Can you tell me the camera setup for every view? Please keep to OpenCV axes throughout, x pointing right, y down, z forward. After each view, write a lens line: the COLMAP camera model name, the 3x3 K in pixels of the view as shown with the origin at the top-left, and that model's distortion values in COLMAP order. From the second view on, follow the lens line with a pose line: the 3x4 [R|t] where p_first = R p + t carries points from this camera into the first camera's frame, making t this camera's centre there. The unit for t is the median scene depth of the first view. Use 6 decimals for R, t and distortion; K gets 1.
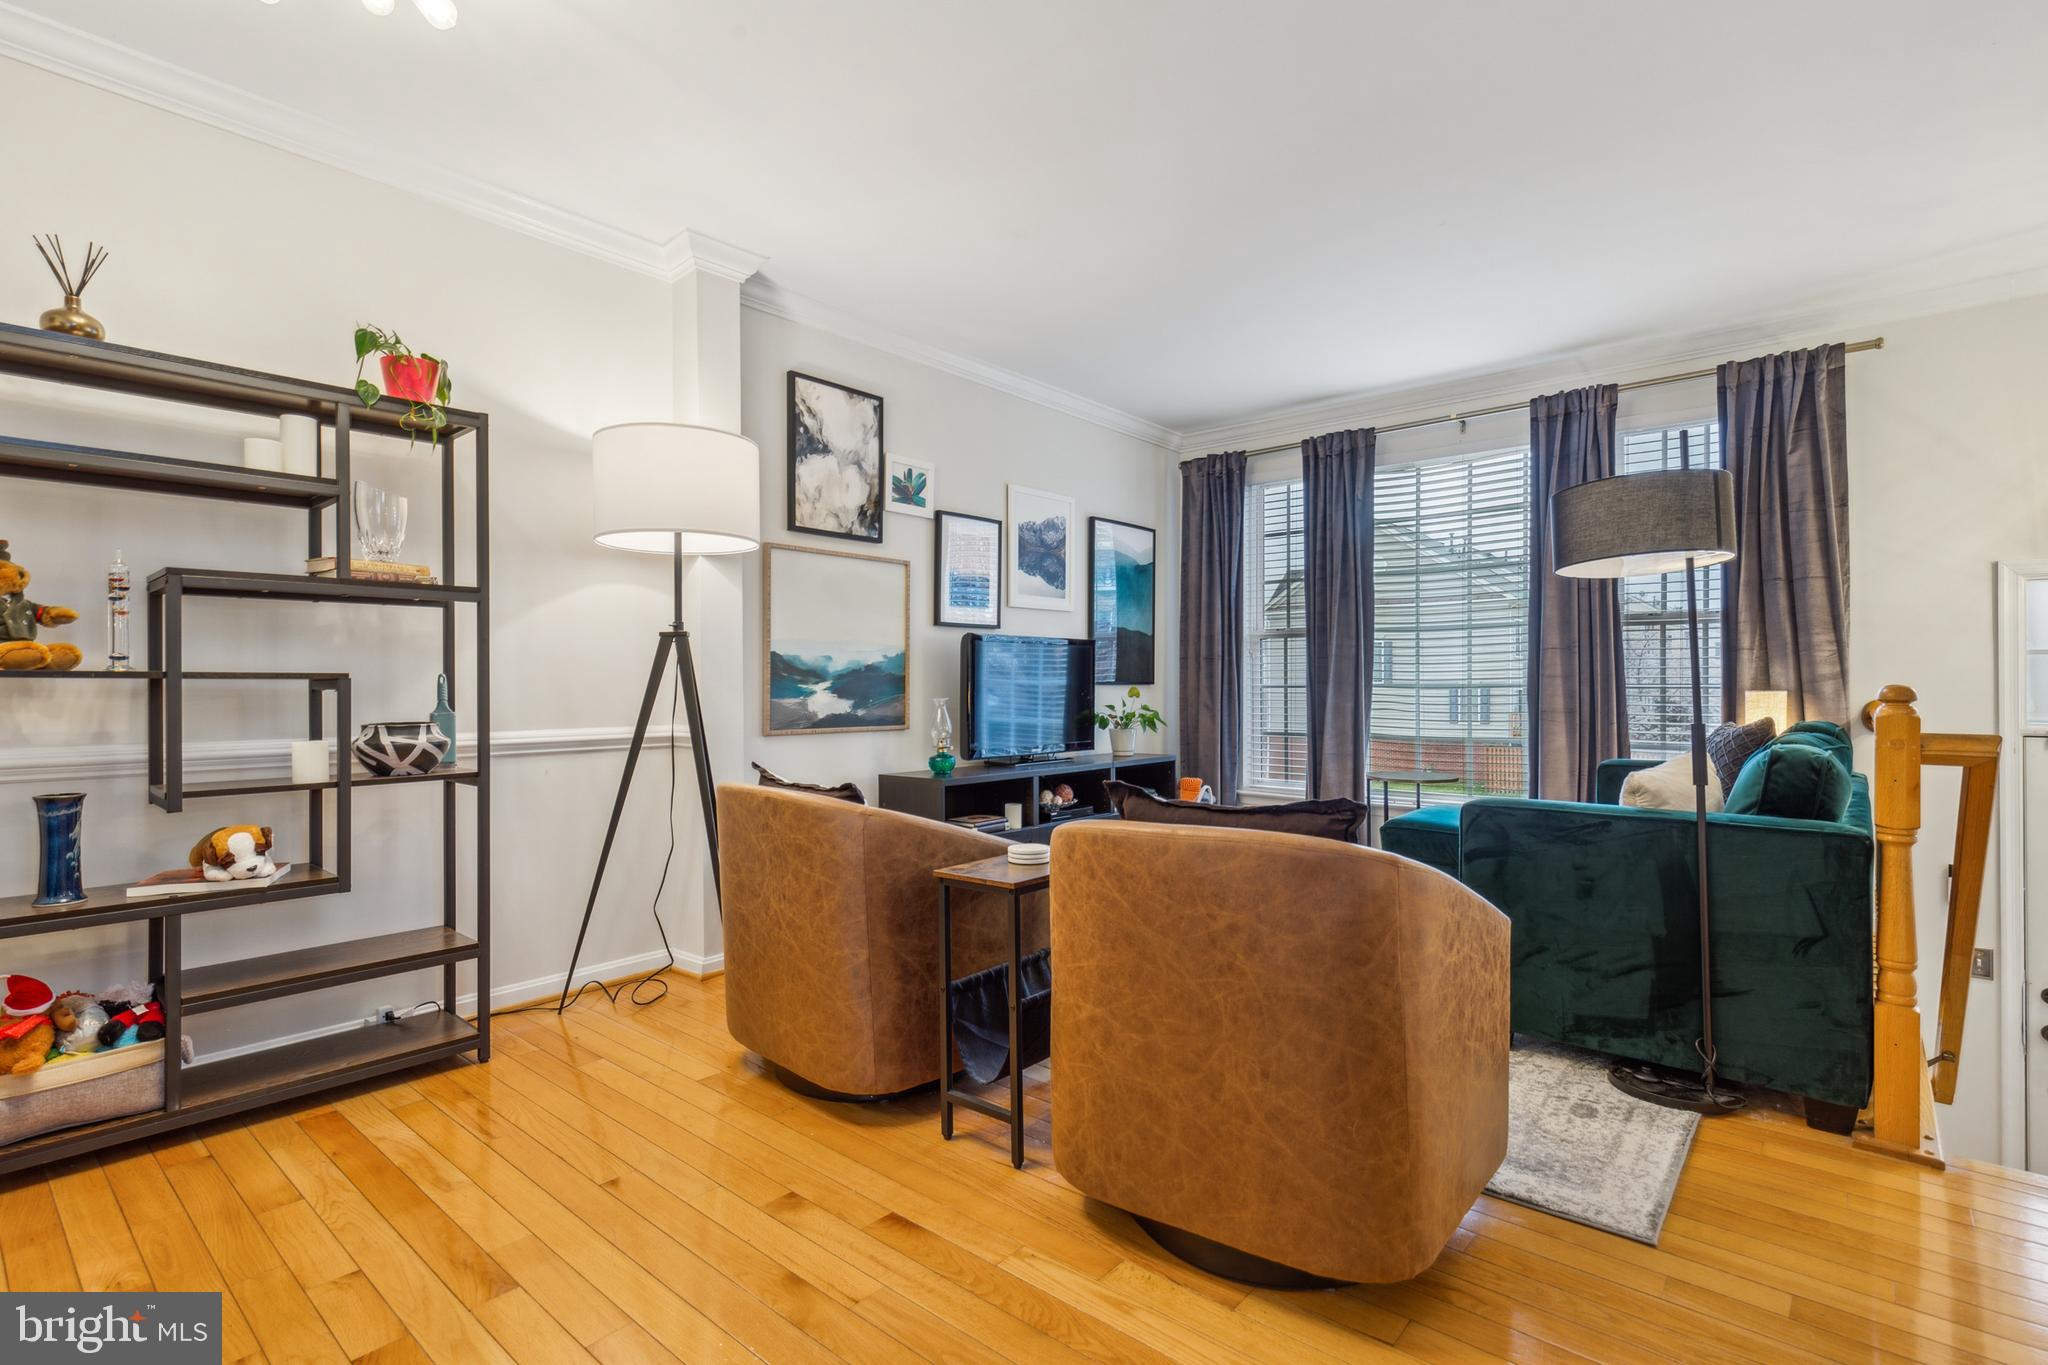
lens RADIAL K [[961.4, 0, 1060.1], [0, 961.4, 682.6], [0, 0, 1]] dist [0.010511, -0.001700]
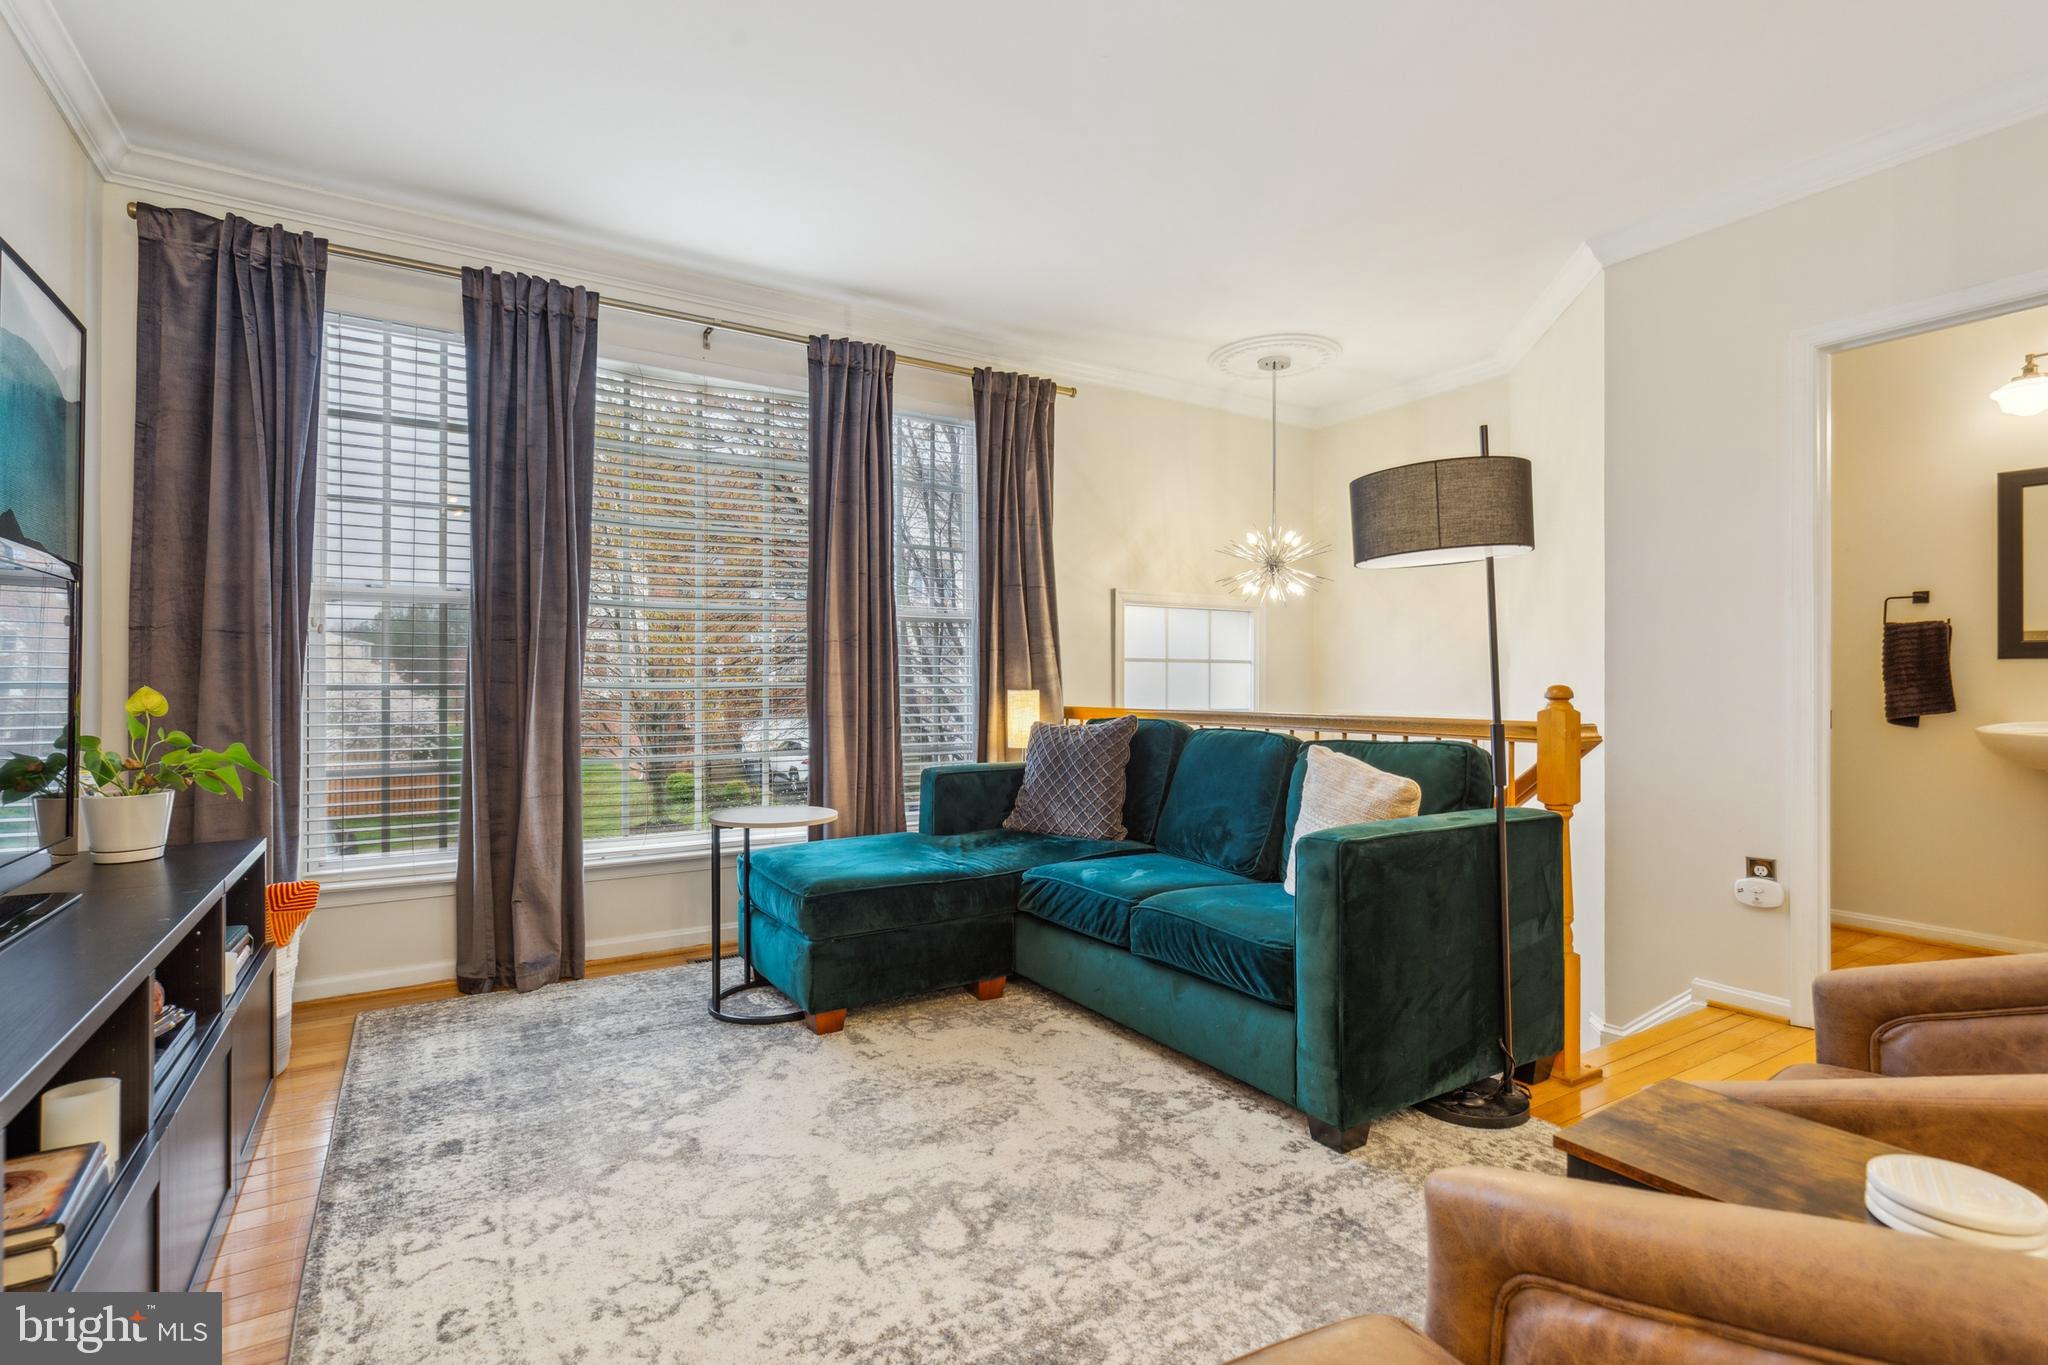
lens RADIAL K [[961.4, 0, 1003.6], [0, 961.4, 670.3], [0, 0, 1]] dist [0.010511, -0.001700]
pose [[0.325159, 0.014261, 0.945552, -0.234243], [-0.002018, 0.999894, -0.014387, 0.001115], [-0.945657, 0.002770, 0.325153, 0.603227]]
